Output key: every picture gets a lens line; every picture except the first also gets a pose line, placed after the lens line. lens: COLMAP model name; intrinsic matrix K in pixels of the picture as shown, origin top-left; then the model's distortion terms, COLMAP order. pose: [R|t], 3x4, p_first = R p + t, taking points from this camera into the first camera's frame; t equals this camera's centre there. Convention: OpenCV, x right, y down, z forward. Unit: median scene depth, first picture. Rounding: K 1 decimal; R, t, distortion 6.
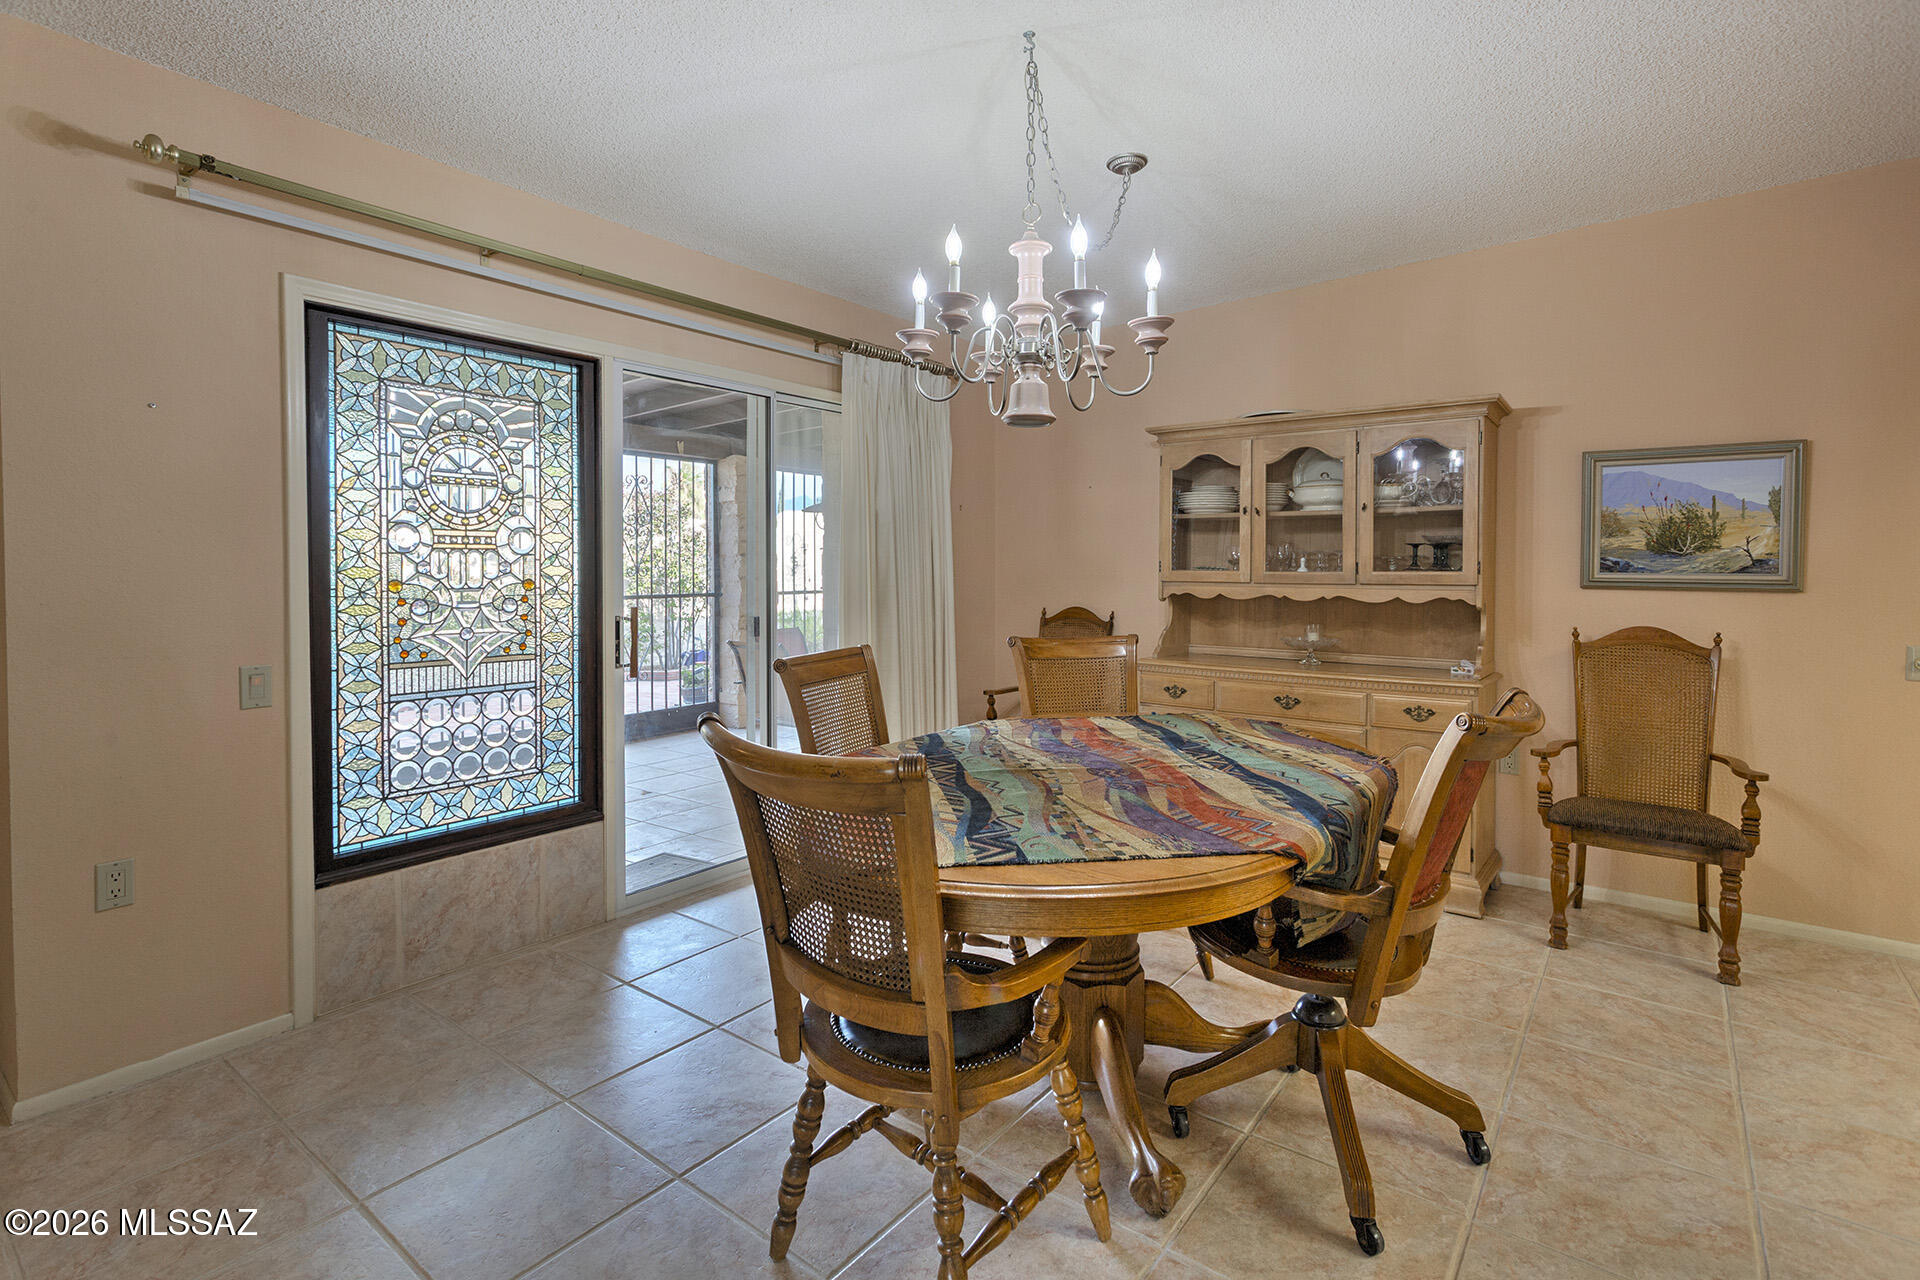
lens RADIAL K [[901.5, 0, 945.4], [0, 901.5, 581.2], [0, 0, 1]] dist [-0.000767, 0.000189]
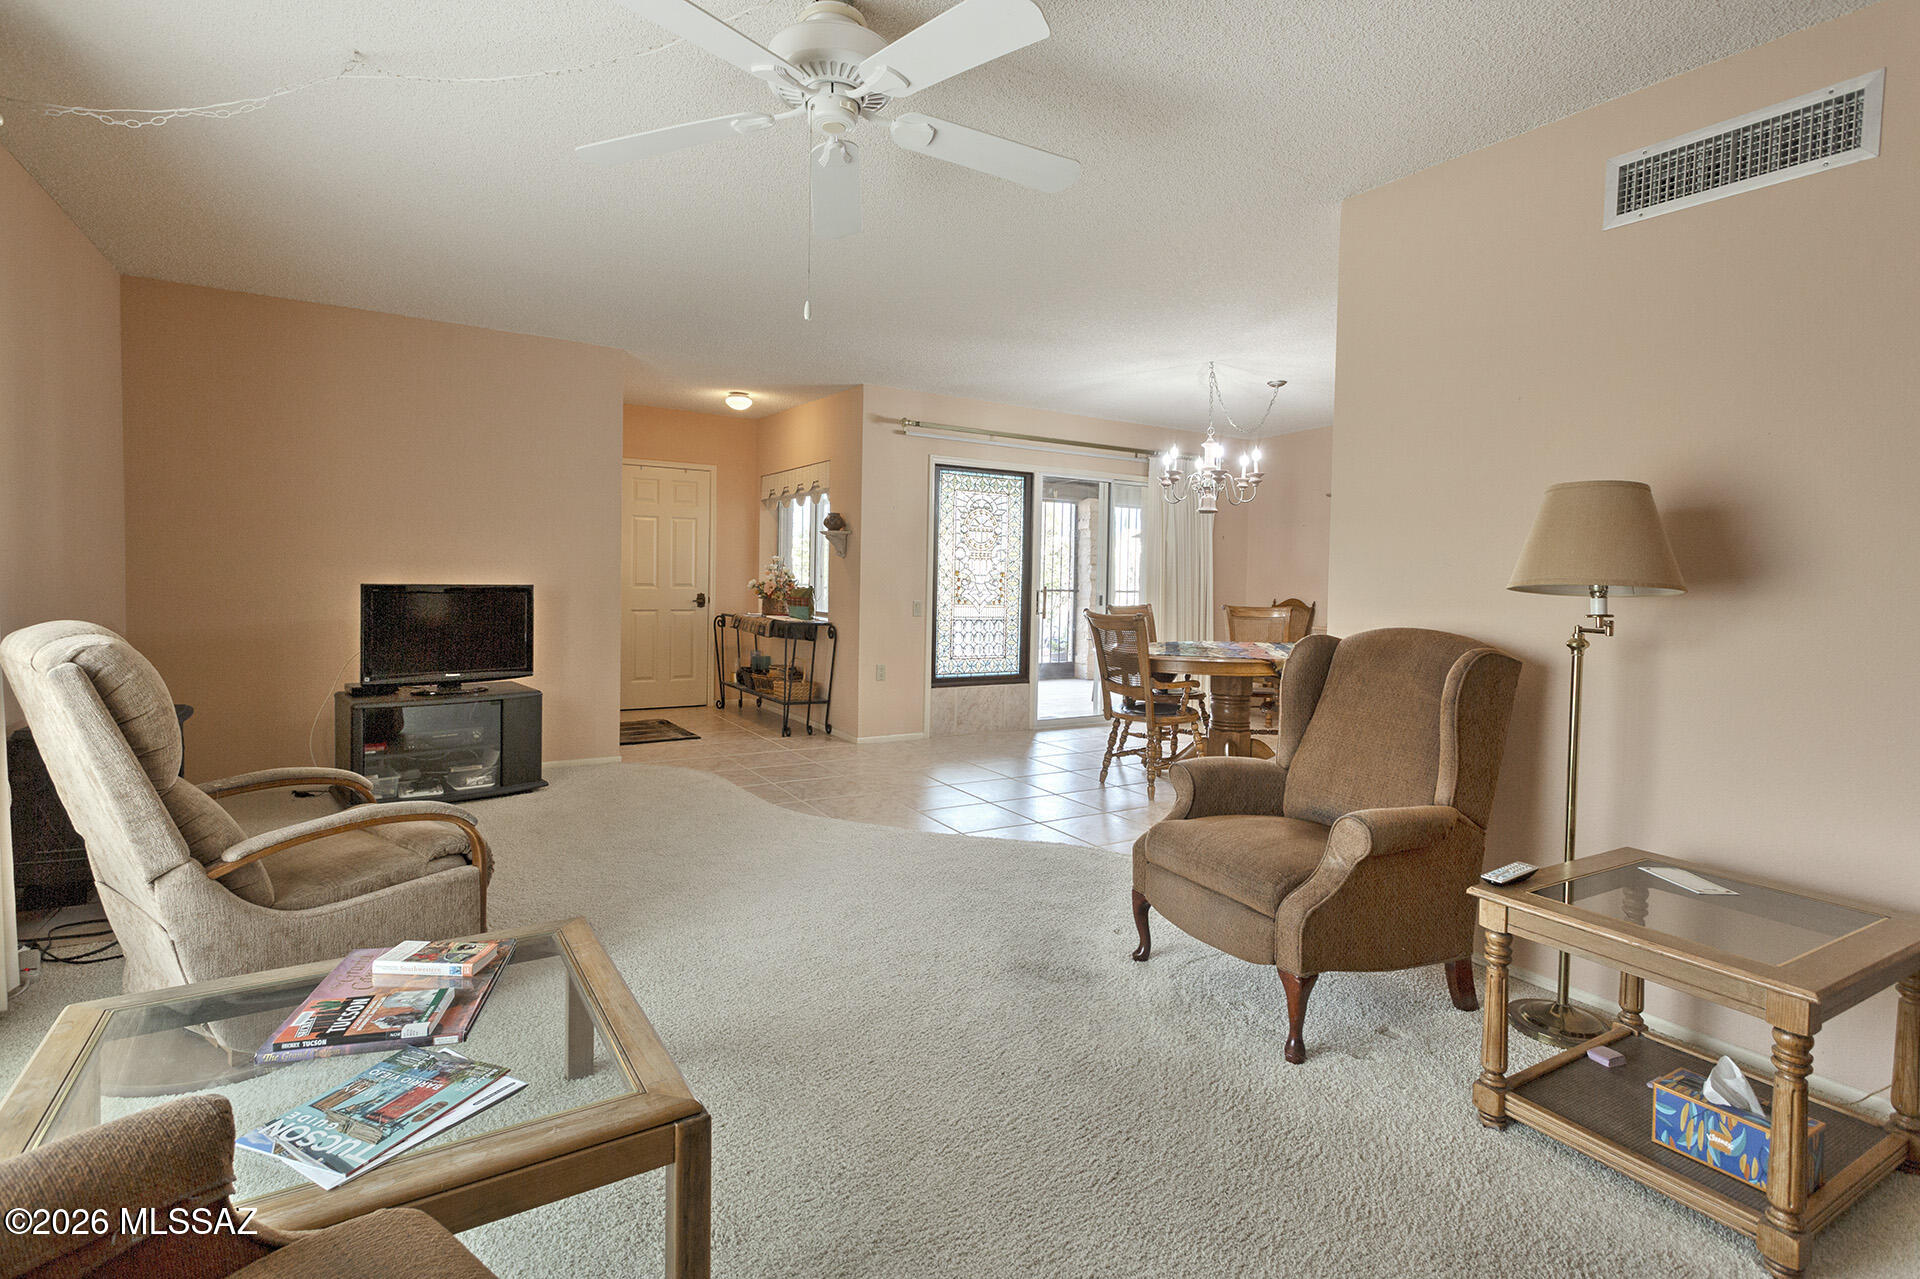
lens RADIAL K [[960.6, 0, 965.3], [0, 960.6, 591.6], [0, 0, 1]] dist [-0.002912, -0.000261]
pose [[0.939891, 0.025594, -0.340514, 0.279467], [-0.027337, 0.999626, -0.000323, 0.051184], [0.340379, 0.009612, 0.940239, -1.327661]]
